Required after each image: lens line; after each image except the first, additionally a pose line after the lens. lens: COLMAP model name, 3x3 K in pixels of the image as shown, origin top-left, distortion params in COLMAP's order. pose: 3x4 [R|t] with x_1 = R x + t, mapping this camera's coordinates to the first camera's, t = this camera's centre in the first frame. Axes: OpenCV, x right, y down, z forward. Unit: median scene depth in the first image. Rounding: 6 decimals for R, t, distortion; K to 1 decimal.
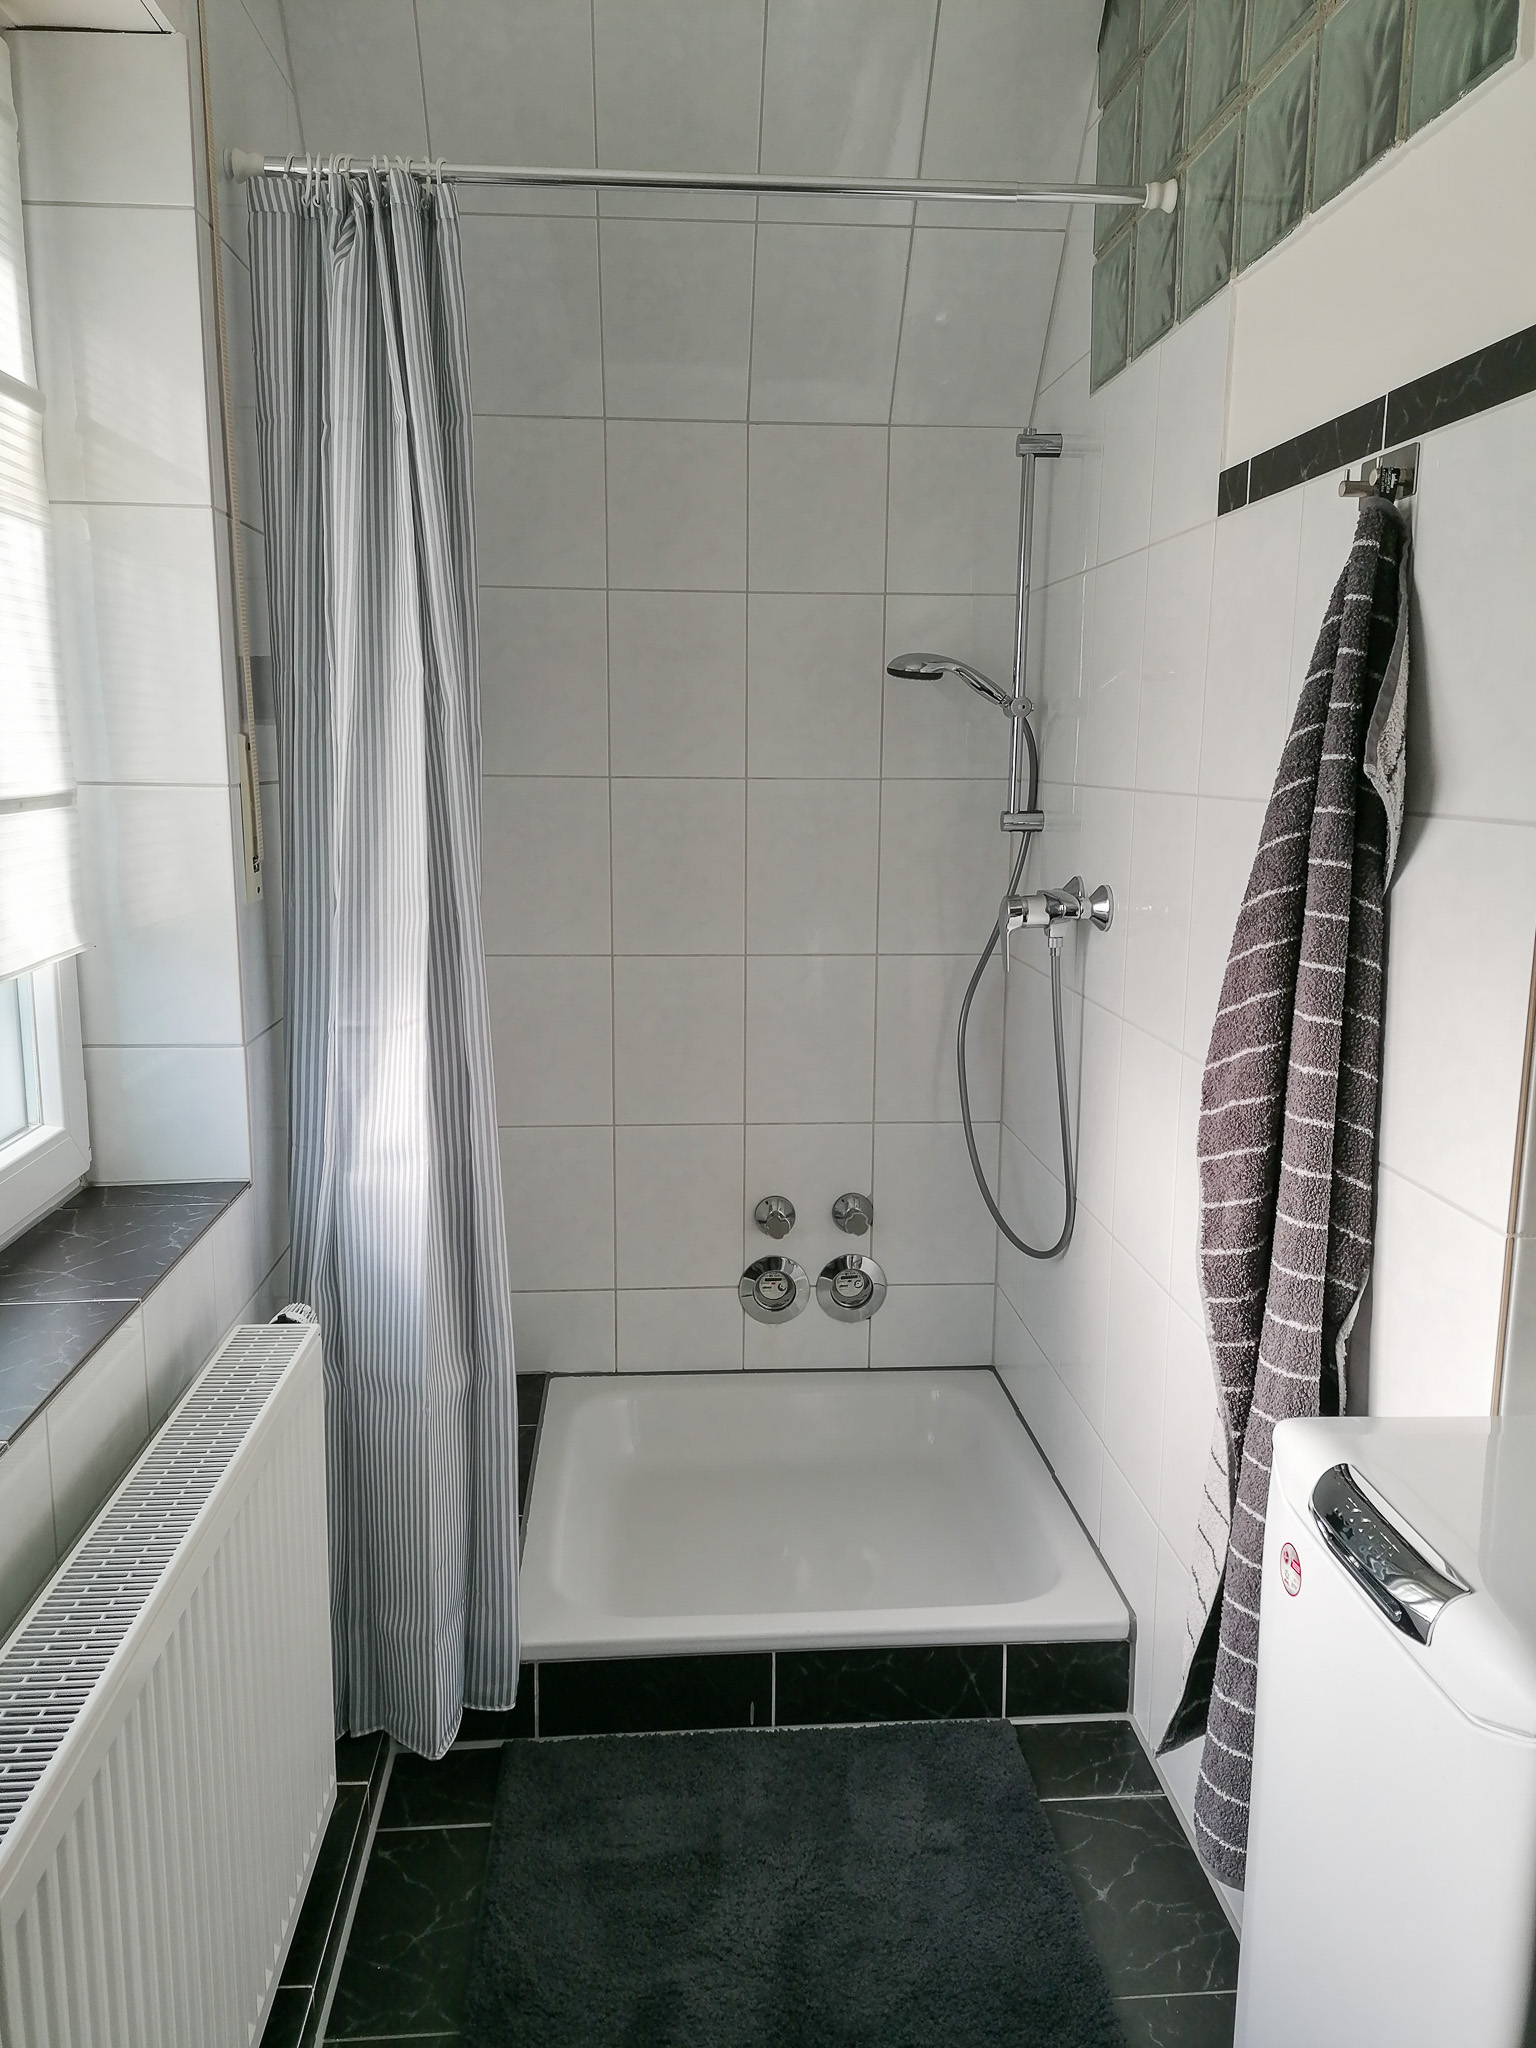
lens RADIAL K [[1593.2, 0, 765.1], [0, 1593.2, 1017.8], [0, 0, 1]] dist [0.104356, -0.055962]
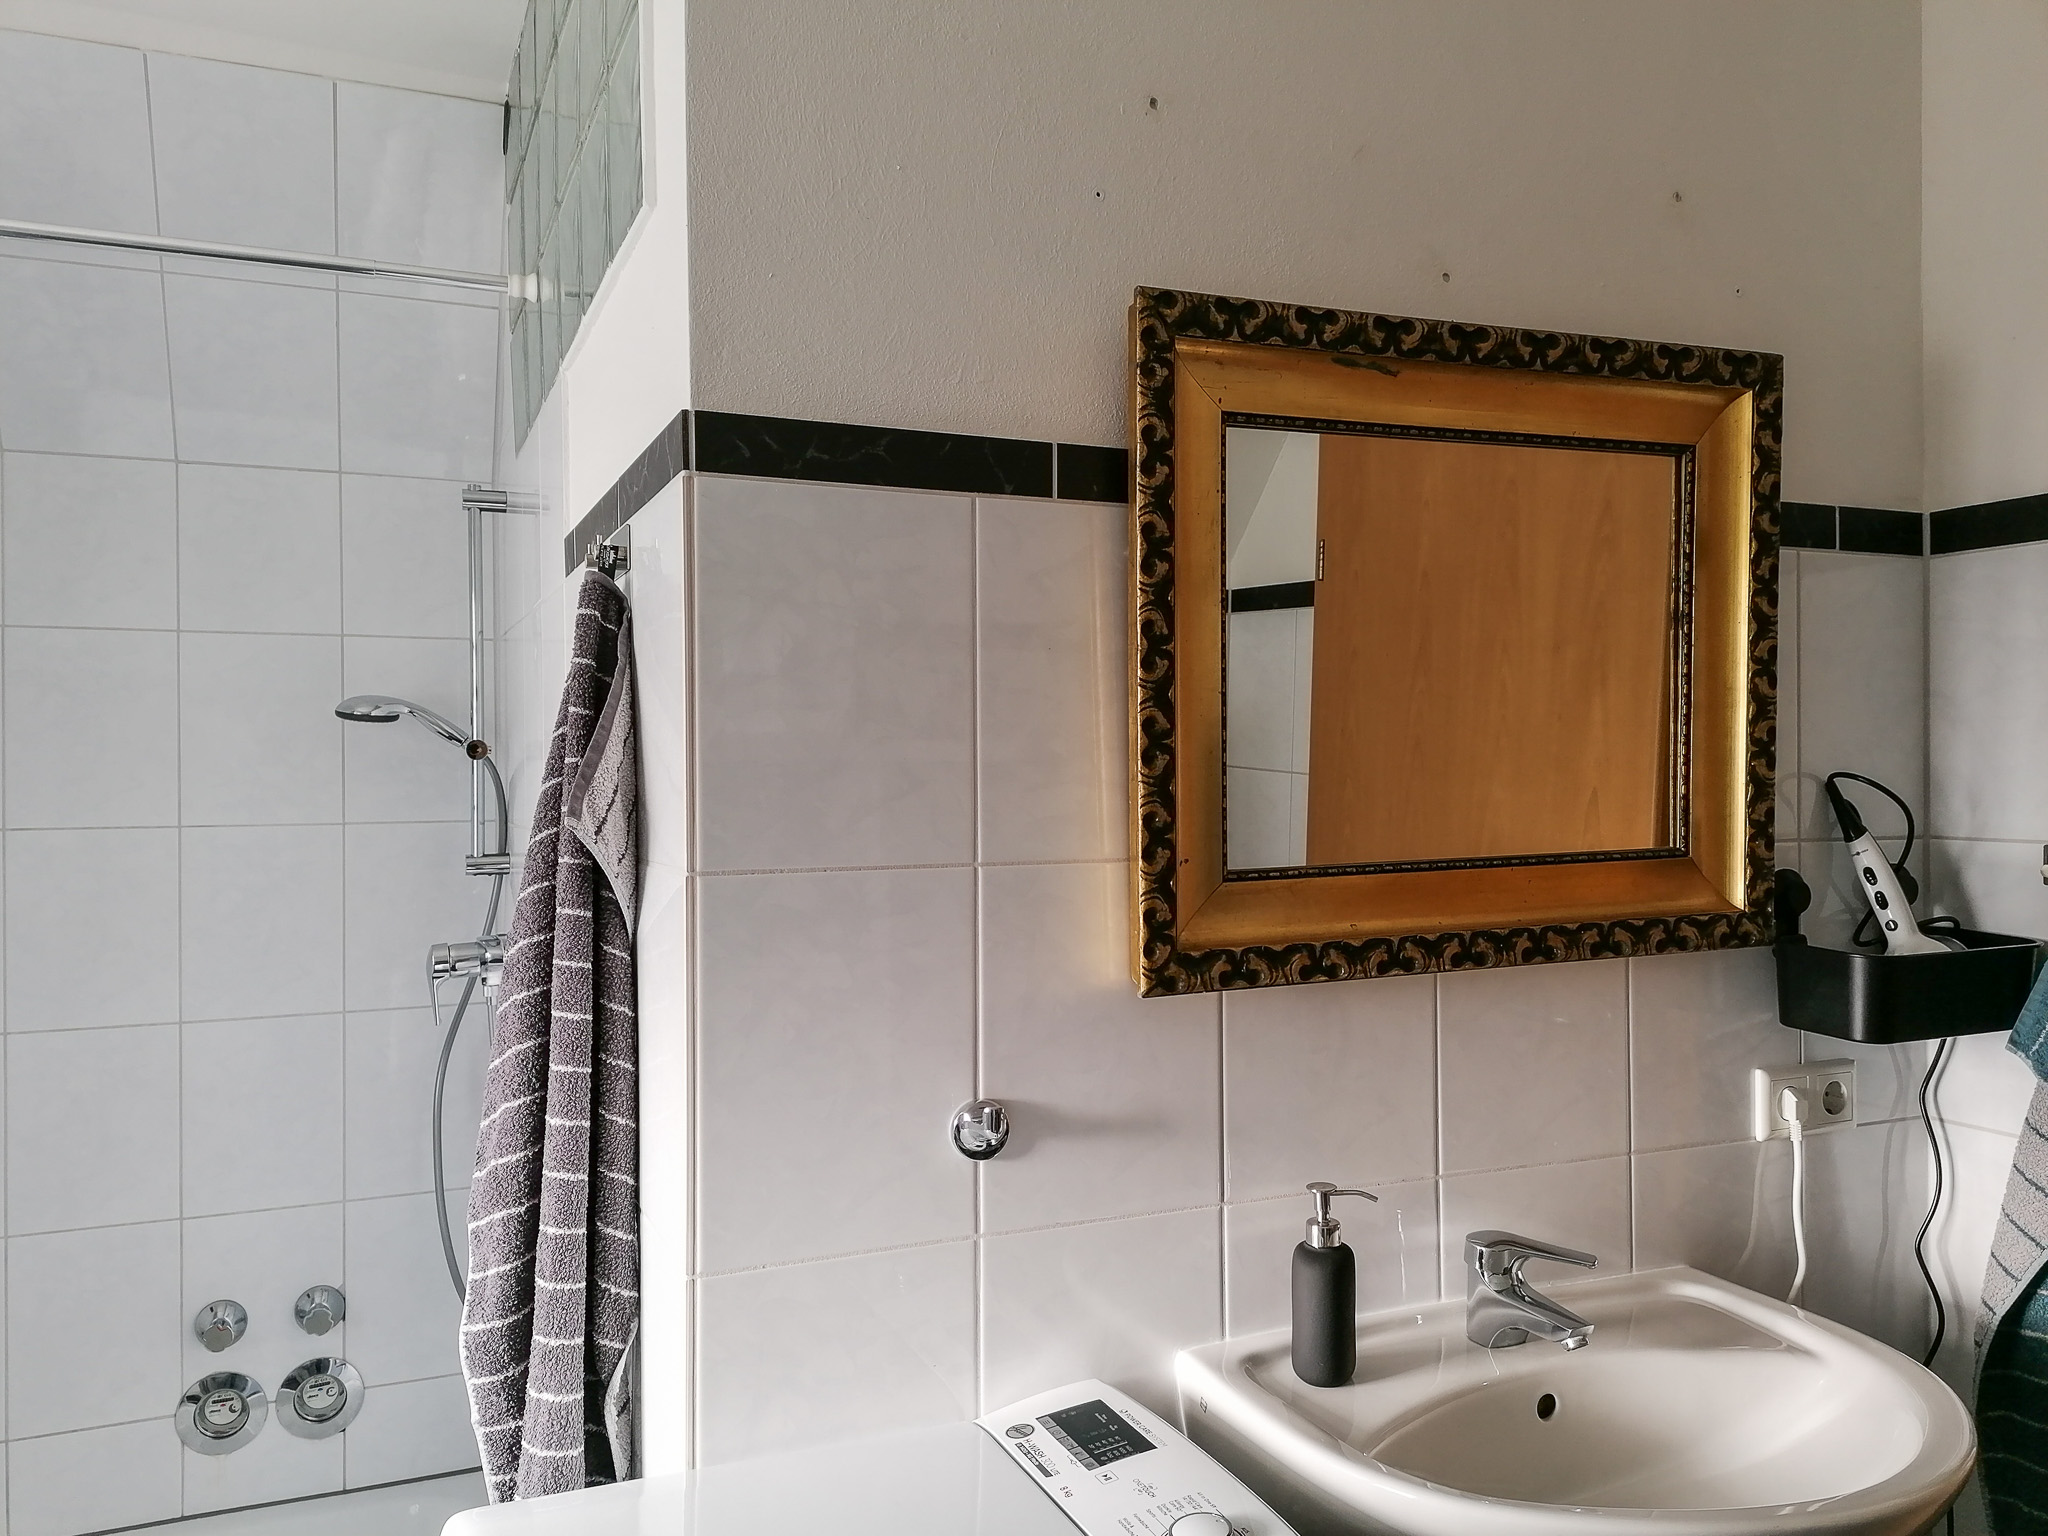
lens RADIAL K [[1593.2, 0, 1025.5], [0, 1593.2, 770.2], [0, 0, 1]] dist [0.104356, -0.055962]
pose [[0.947005, -0.014679, 0.320884, 0.287204], [0.068762, 0.985063, -0.157872, -0.003746], [-0.313773, 0.171570, 0.933868, -0.050341]]
